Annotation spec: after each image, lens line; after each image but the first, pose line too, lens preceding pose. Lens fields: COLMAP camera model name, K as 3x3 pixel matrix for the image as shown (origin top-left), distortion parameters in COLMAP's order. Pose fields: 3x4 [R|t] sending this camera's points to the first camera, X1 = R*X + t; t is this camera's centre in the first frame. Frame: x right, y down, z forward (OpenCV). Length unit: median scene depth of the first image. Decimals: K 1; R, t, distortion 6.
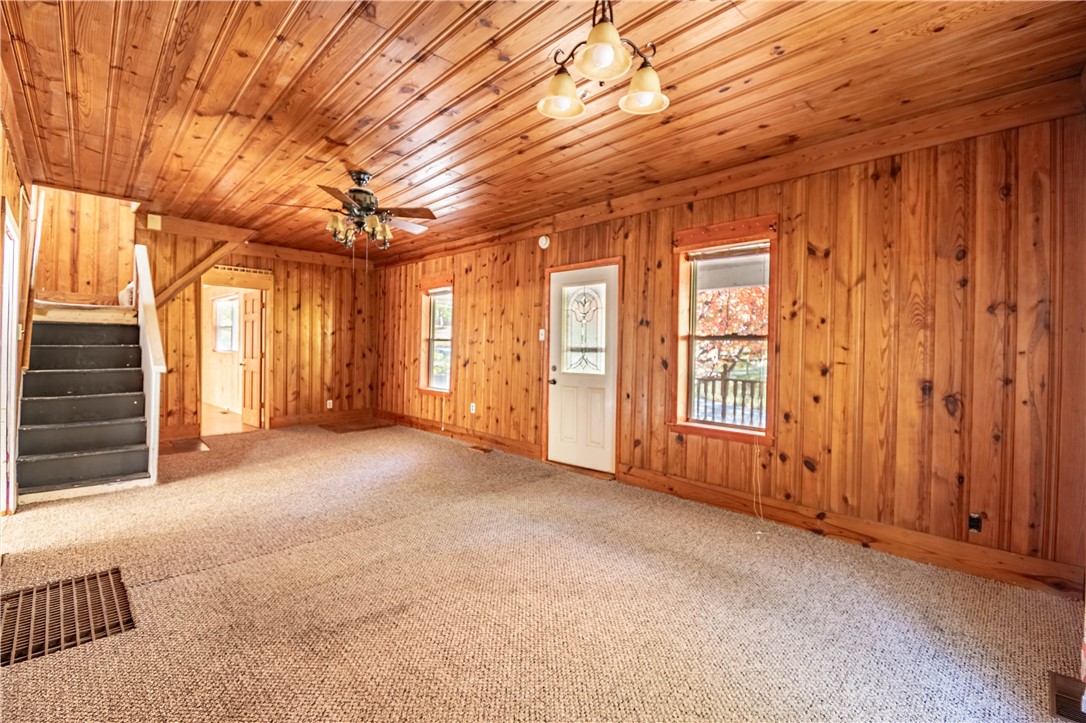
lens RADIAL K [[478.5, 0, 544.3], [0, 478.5, 356.0], [0, 0, 1]] dist [-0.002182, -0.009132]
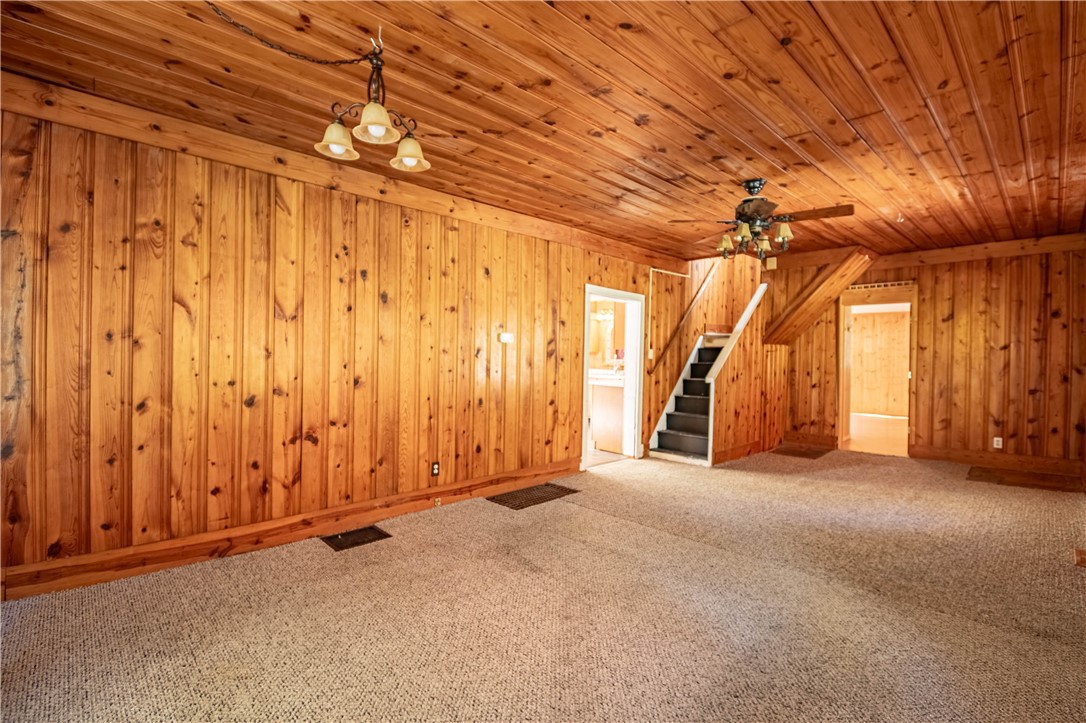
lens RADIAL K [[478.5, 0, 562.6], [0, 478.5, 355.4], [0, 0, 1]] dist [-0.002182, -0.009132]
pose [[0.007056, -0.018666, -0.999801, 0.381035], [-0.028340, 0.999420, -0.018859, -0.002692], [0.999573, 0.028467, 0.006523, 0.417448]]
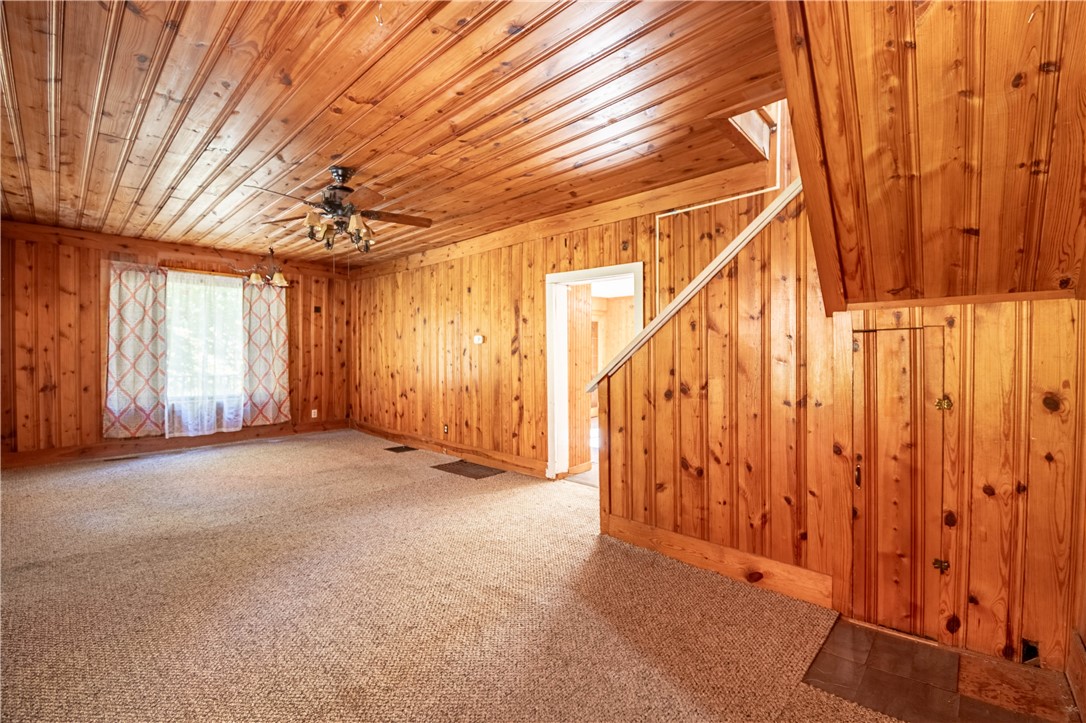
lens RADIAL K [[478.5, 0, 550.1], [0, 478.5, 358.9], [0, 0, 1]] dist [-0.002182, -0.009132]
pose [[-0.998702, -0.014253, -0.048900, -0.505646], [-0.015594, 0.999509, 0.027167, -0.033069], [0.048489, 0.027894, -0.998434, 1.314017]]
